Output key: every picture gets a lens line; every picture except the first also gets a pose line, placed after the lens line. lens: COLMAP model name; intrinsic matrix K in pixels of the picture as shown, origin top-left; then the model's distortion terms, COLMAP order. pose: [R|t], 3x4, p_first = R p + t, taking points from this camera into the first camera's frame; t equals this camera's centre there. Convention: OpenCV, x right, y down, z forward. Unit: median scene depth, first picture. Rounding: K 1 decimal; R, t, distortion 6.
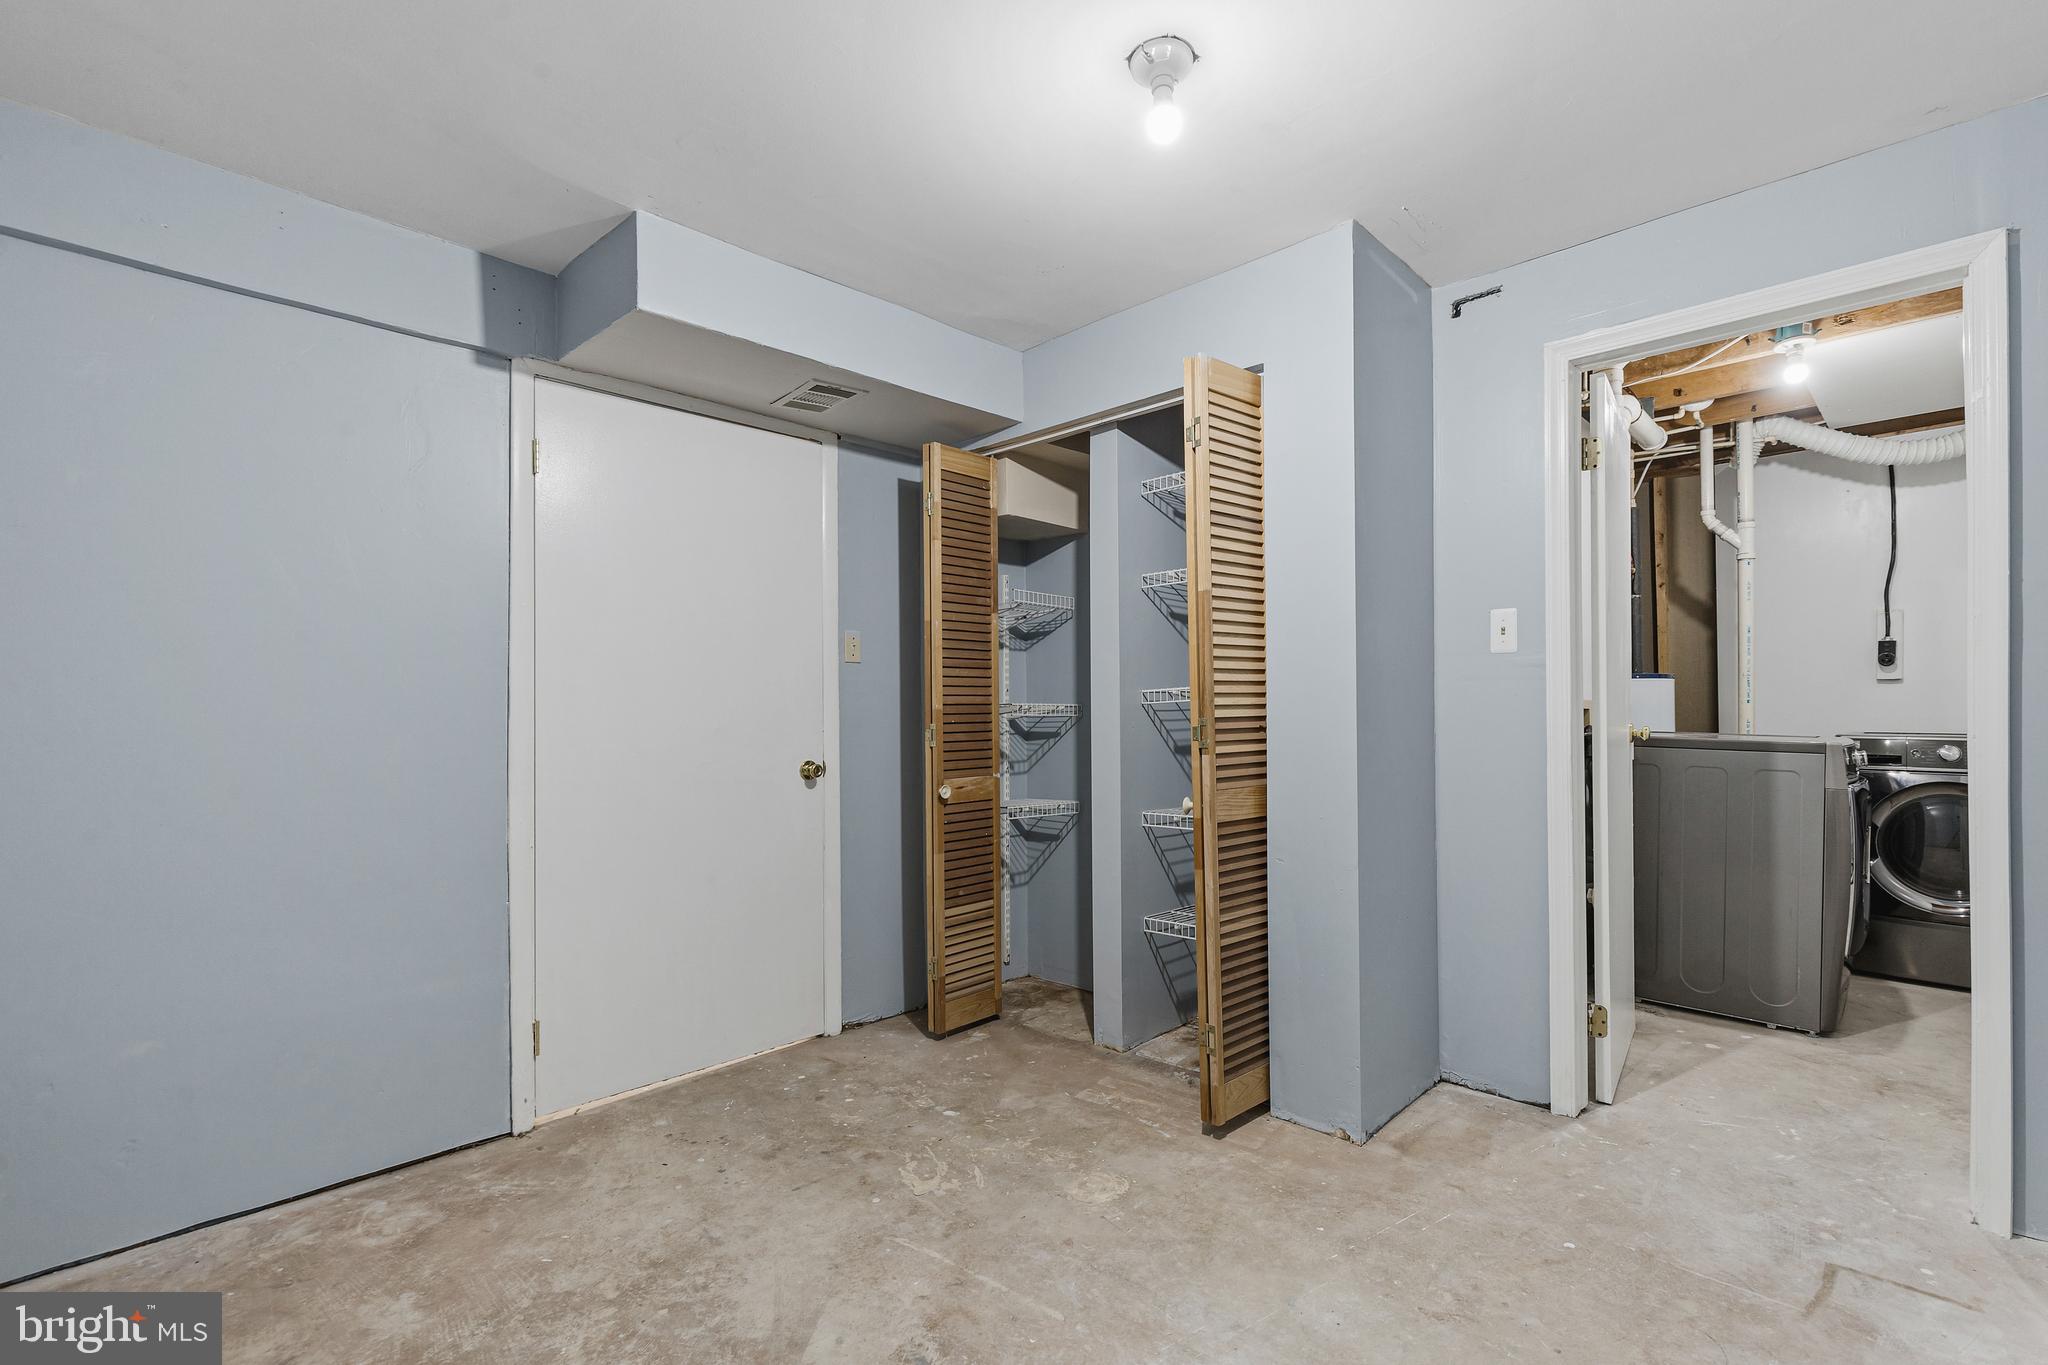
lens RADIAL K [[936.5, 0, 1067.5], [0, 936.5, 706.8], [0, 0, 1]] dist [0.003933, -0.001335]
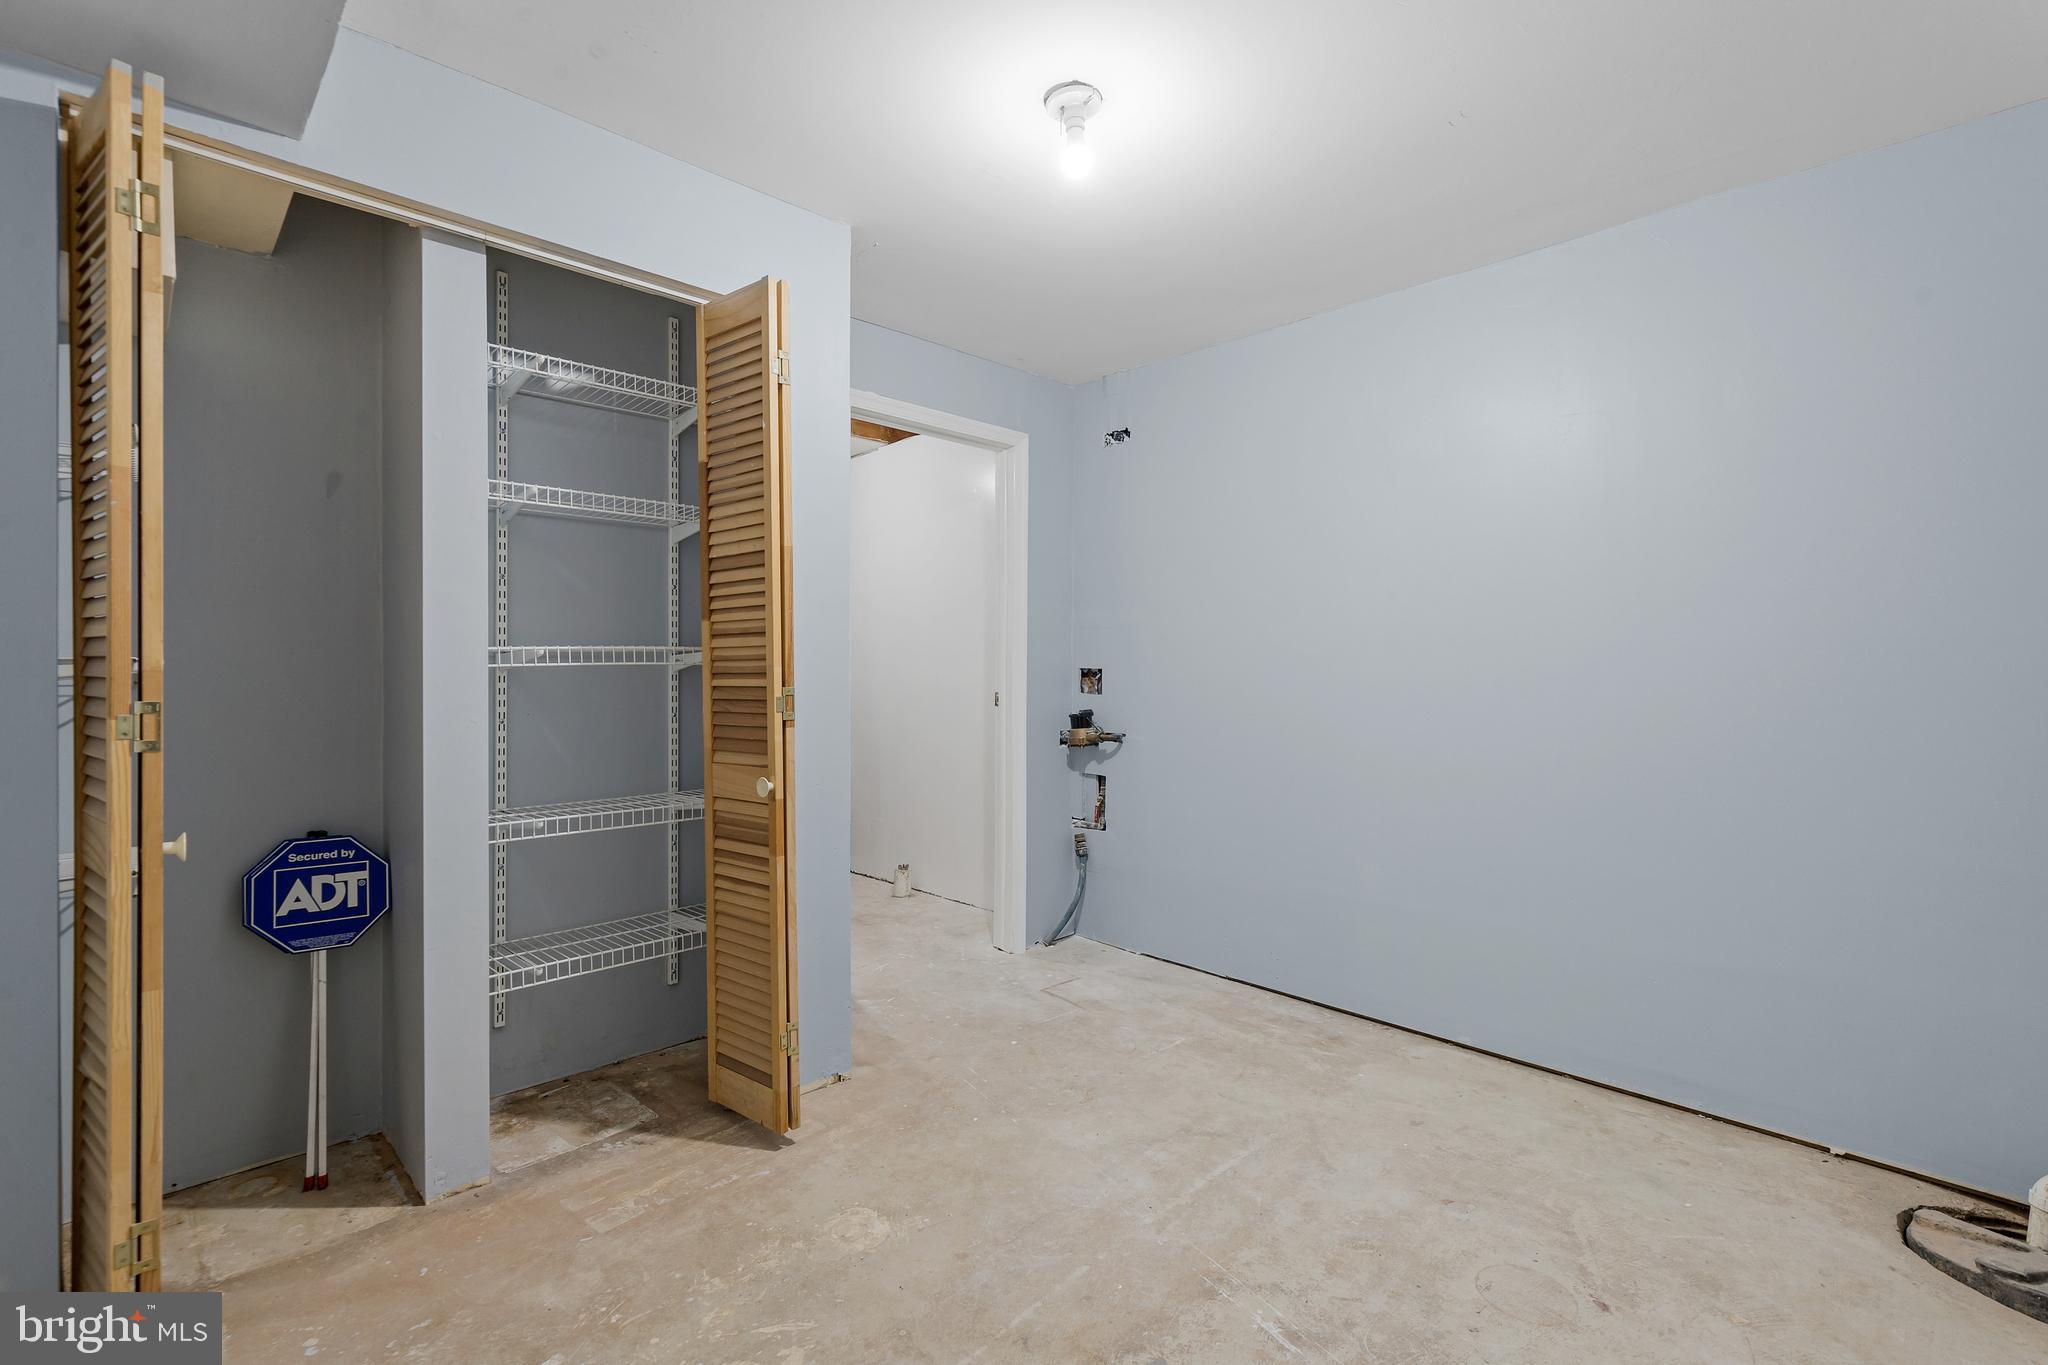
lens RADIAL K [[936.5, 0, 1013.2], [0, 936.5, 677.1], [0, 0, 1]] dist [0.003933, -0.001335]
pose [[0.062486, 0.007456, 0.998018, -0.781610], [-0.003896, 0.999966, -0.007226, 0.011789], [-0.998038, -0.003436, 0.062513, 0.767372]]
